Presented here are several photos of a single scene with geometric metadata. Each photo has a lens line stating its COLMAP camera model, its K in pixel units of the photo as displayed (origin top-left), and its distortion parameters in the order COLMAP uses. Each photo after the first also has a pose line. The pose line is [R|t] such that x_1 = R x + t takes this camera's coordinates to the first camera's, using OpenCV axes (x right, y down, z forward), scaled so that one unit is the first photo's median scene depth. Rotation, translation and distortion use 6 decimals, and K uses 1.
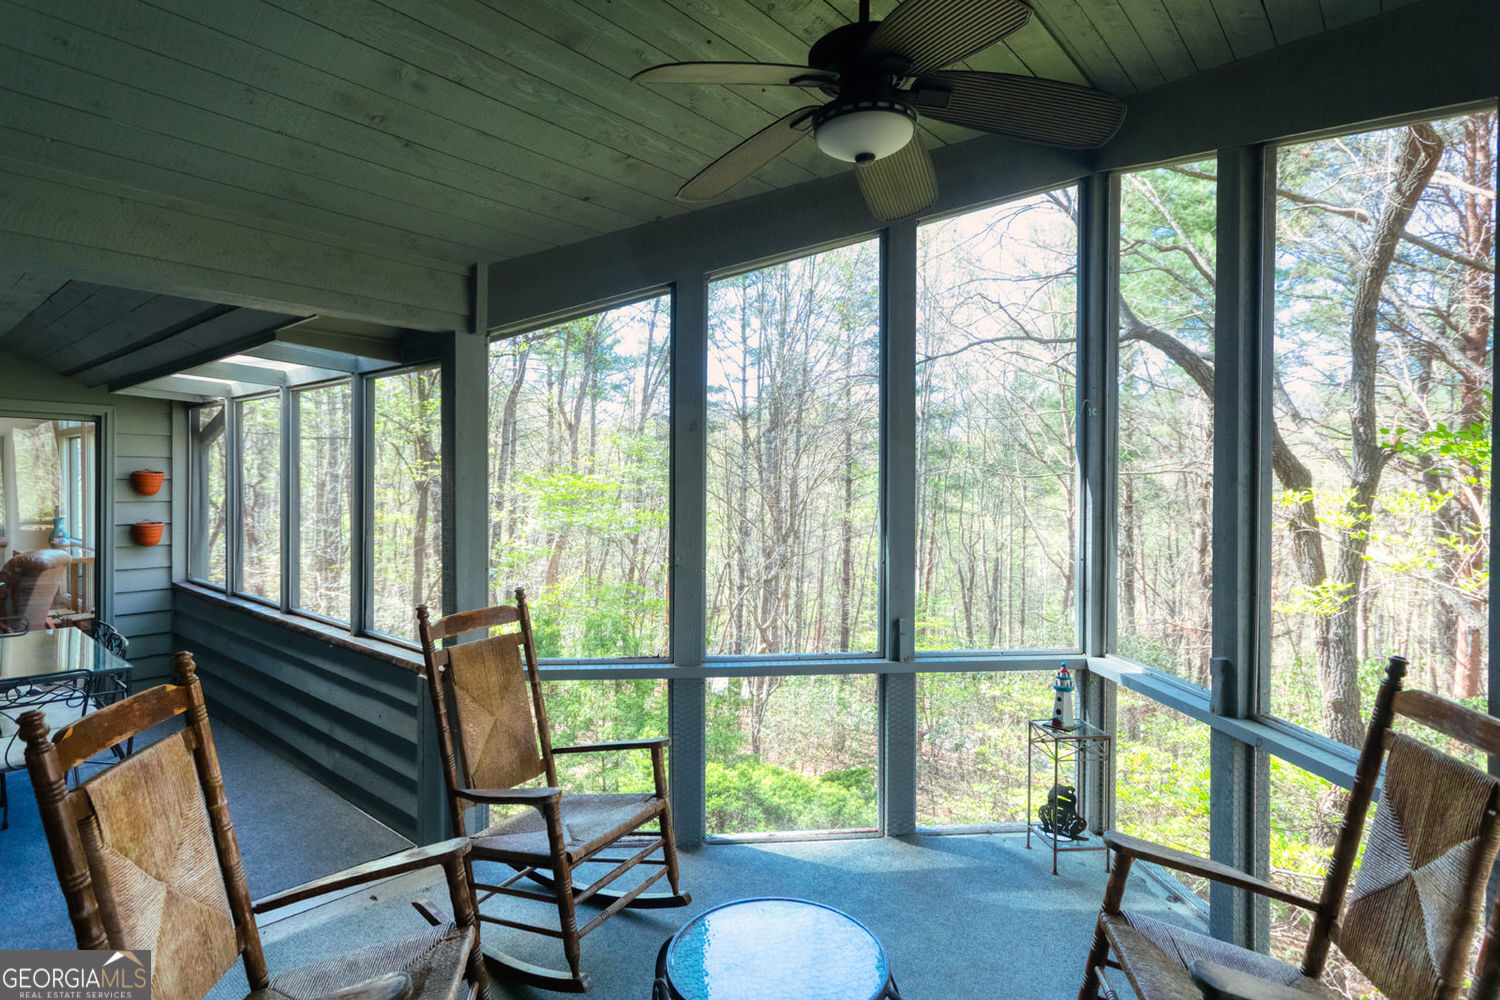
lens RADIAL K [[791.5, 0, 750.0], [0, 791.5, 500.0], [0, 0, 1]] dist [-0.000919, 0.000810]
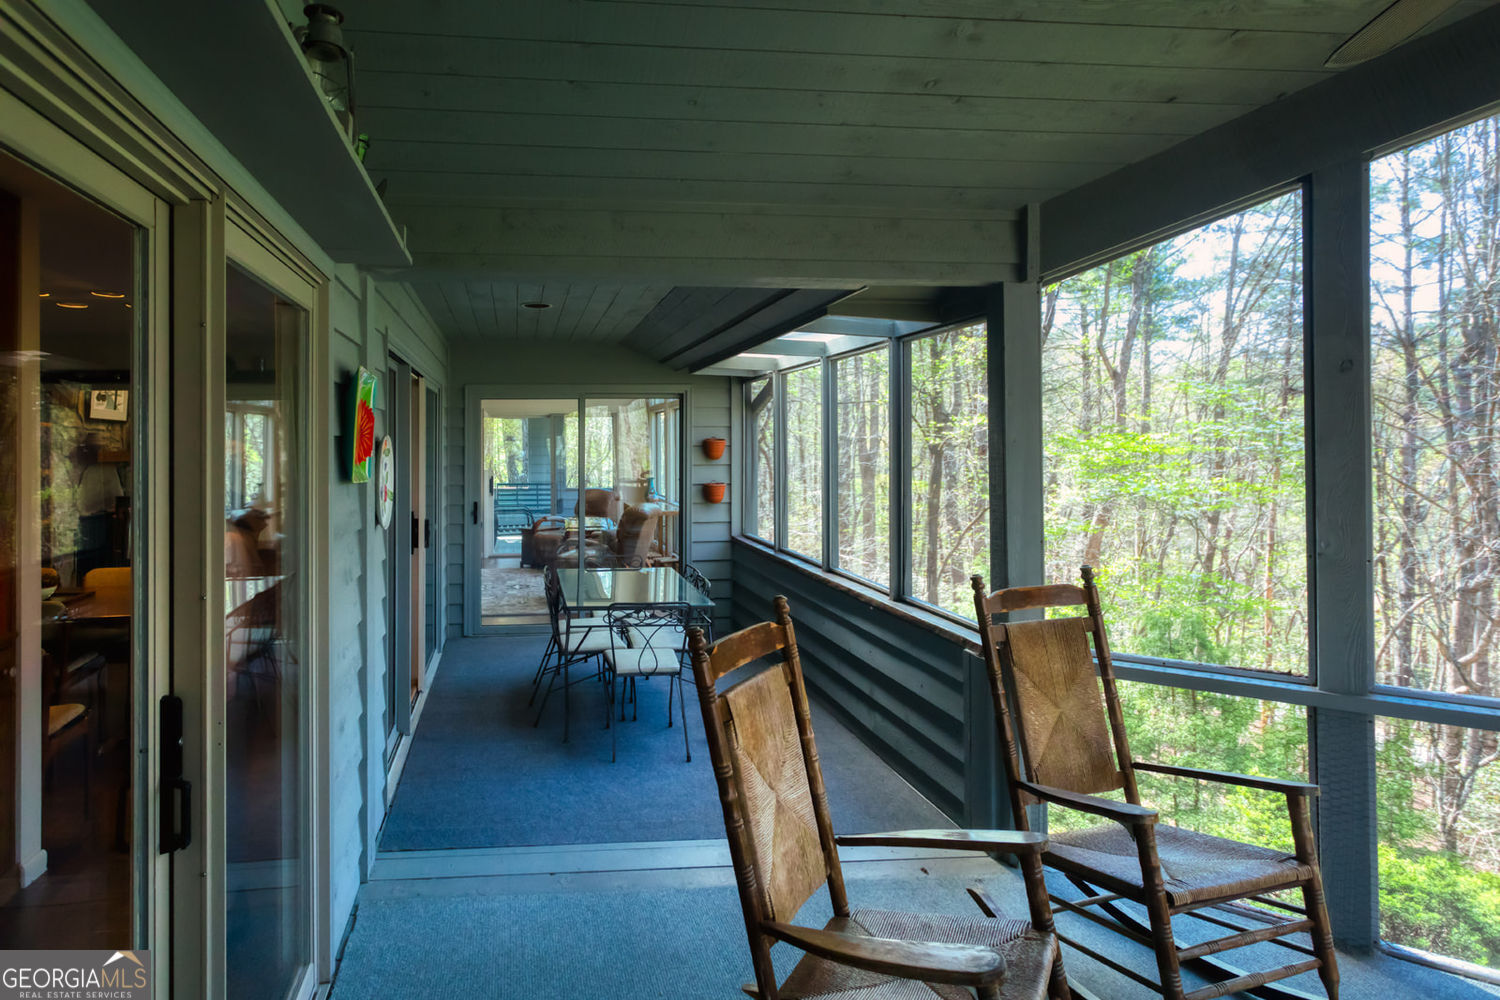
lens RADIAL K [[800.7, 0, 746.8], [0, 800.7, 444.5], [0, 0, 1]] dist [-0.000829, 0.001810]
pose [[0.718098, -0.013970, -0.695802, 0.059489], [-0.003409, 0.999716, -0.023591, -0.000319], [0.695933, 0.019312, 0.717847, 0.117365]]
